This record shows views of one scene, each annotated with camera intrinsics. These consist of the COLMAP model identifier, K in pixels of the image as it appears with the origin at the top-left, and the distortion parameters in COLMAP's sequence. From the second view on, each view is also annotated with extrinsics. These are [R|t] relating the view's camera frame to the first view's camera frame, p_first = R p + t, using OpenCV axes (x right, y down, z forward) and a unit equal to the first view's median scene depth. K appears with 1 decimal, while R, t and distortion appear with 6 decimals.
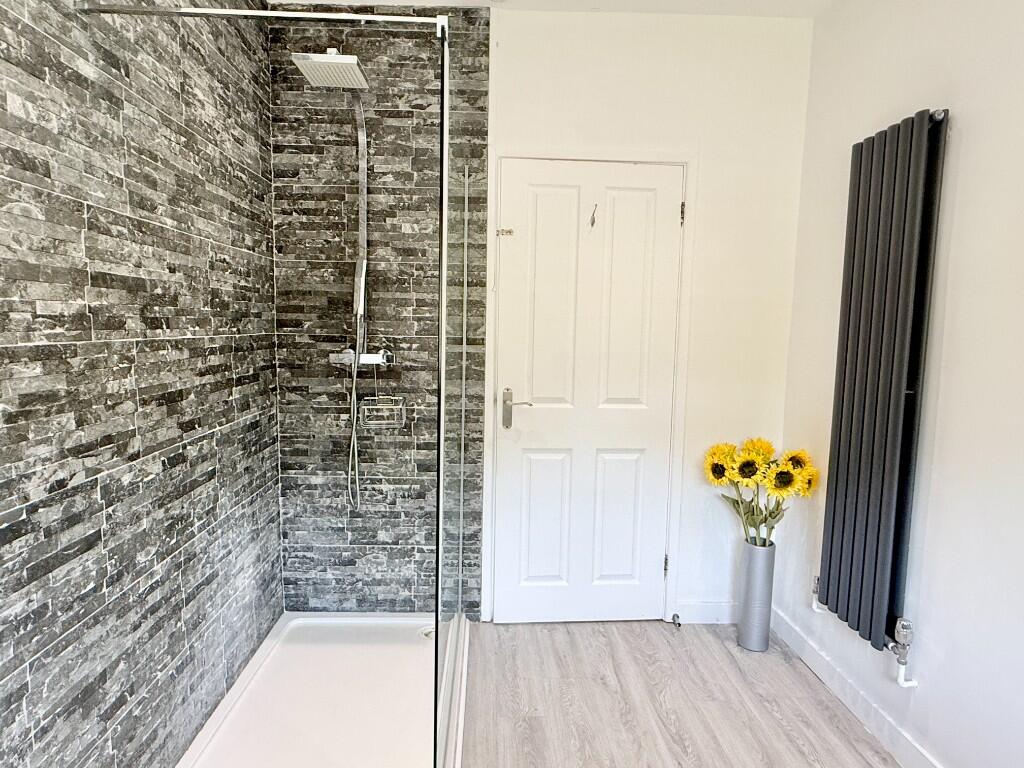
lens RADIAL K [[612.8, 0, 512.4], [0, 612.8, 385.7], [0, 0, 1]] dist [-0.002134, 0.003255]
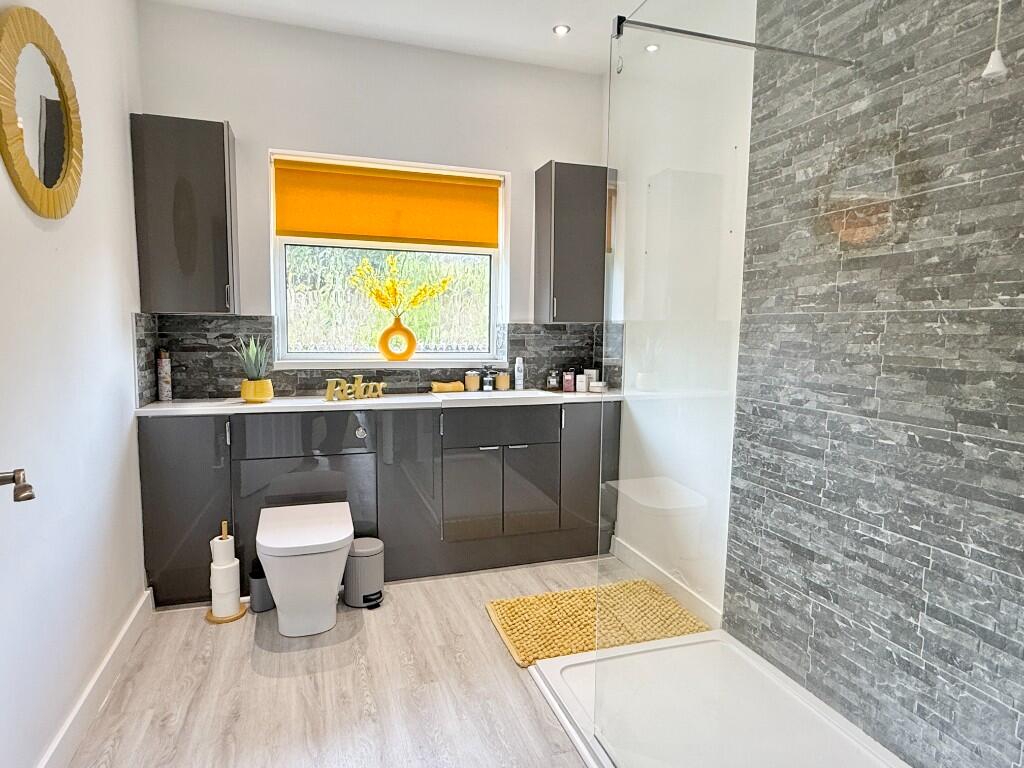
lens RADIAL K [[612.8, 0, 511.8], [0, 612.8, 383.6], [0, 0, 1]] dist [-0.002134, 0.003255]
pose [[-0.962597, -0.007802, -0.270825, 0.357122], [-0.058679, 0.981864, 0.180276, -0.113483], [0.264507, 0.189425, -0.945597, 2.020167]]
